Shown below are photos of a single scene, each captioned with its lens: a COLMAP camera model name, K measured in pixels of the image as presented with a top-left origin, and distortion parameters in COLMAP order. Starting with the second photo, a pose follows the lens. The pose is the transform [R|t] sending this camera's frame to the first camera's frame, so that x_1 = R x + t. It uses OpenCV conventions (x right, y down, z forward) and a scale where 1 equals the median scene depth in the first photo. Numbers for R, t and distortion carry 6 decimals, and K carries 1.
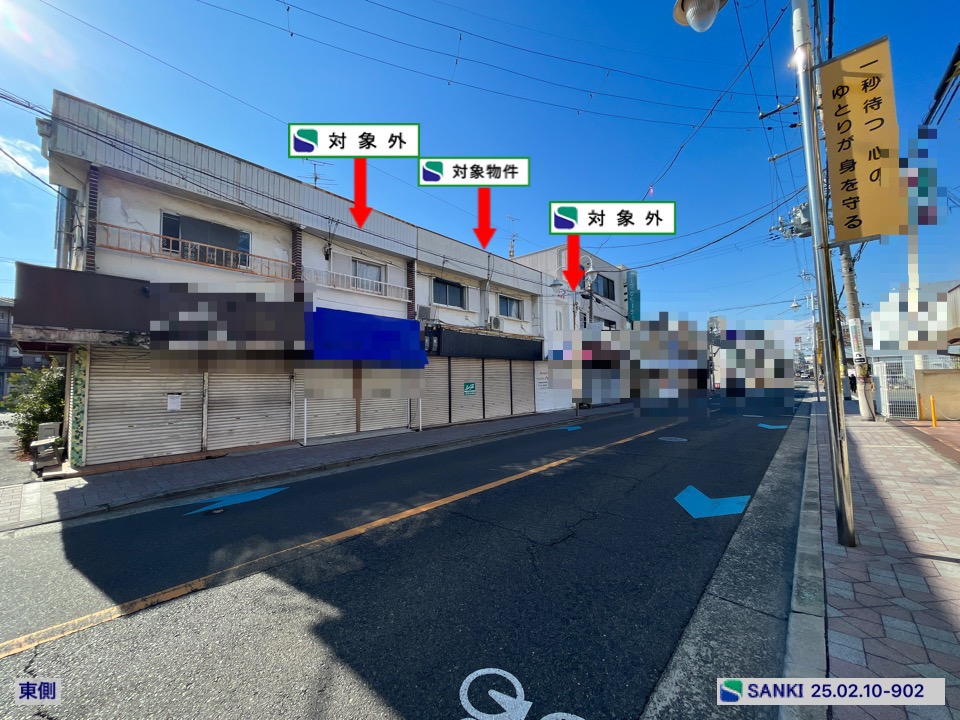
lens RADIAL K [[384.4, 0, 477.0], [0, 384.4, 356.6], [0, 0, 1]] dist [-0.003602, 0.000073]
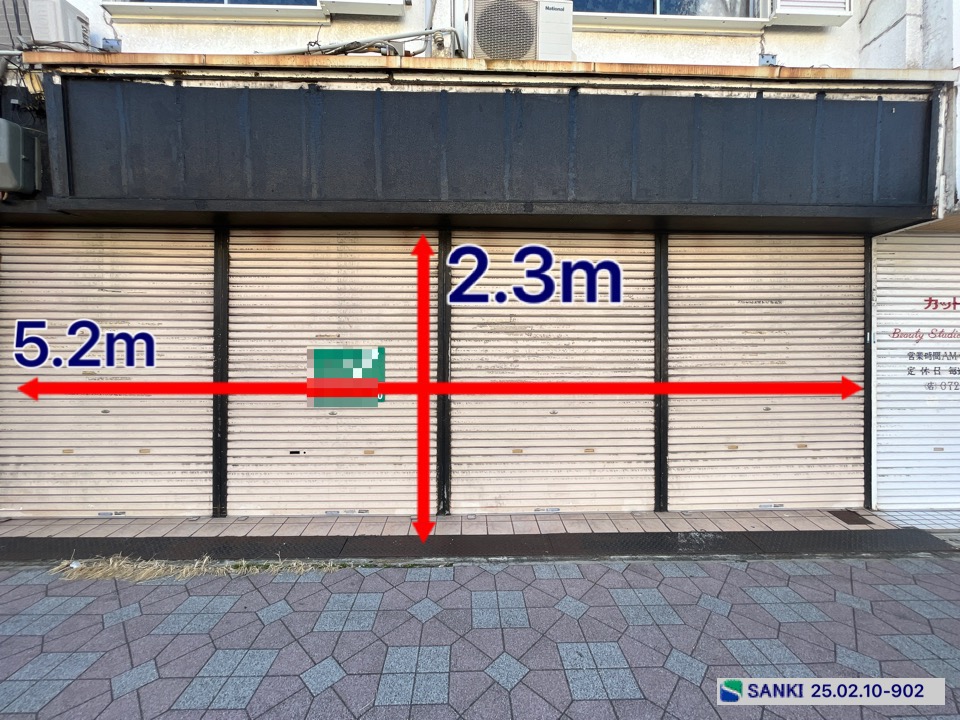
lens RADIAL K [[384.4, 0, 476.2], [0, 384.4, 358.8], [0, 0, 1]] dist [-0.003602, 0.000073]
pose [[0.684961, 0.022741, -0.728224, 0.231274], [0.033306, 0.997491, 0.062477, 0.077133], [0.727818, -0.067048, 0.682485, 1.090614]]
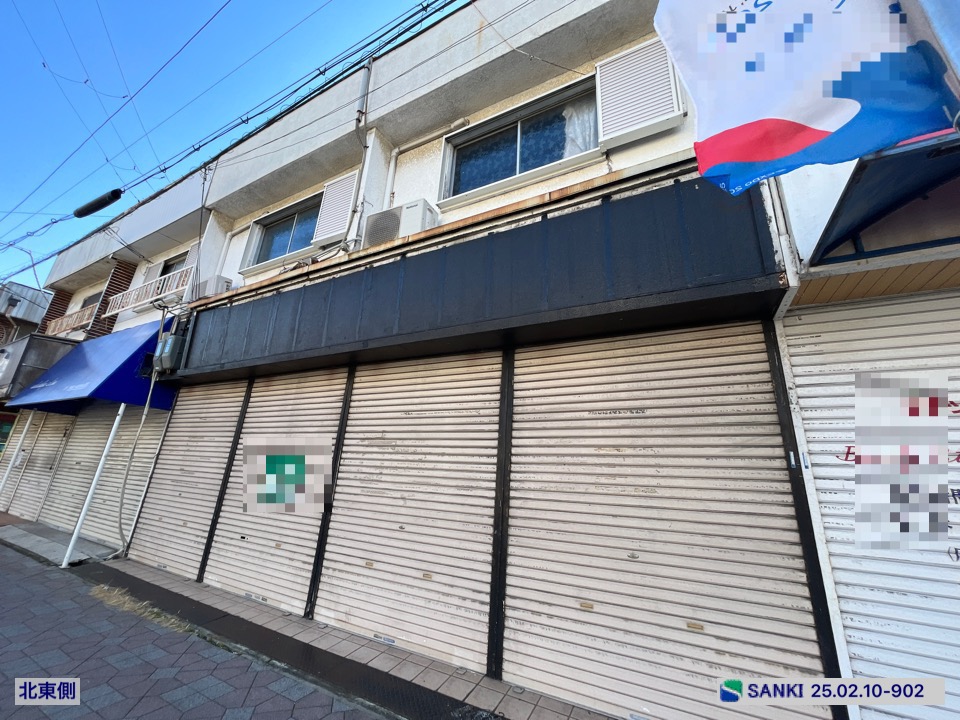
lens RADIAL K [[384.4, 0, 476.5], [0, 384.4, 358.9], [0, 0, 1]] dist [-0.003602, 0.000073]
pose [[0.228296, -0.270671, -0.935210, 0.372932], [-0.004330, 0.960286, -0.278985, 0.094104], [0.973582, 0.067741, 0.218058, 1.295408]]
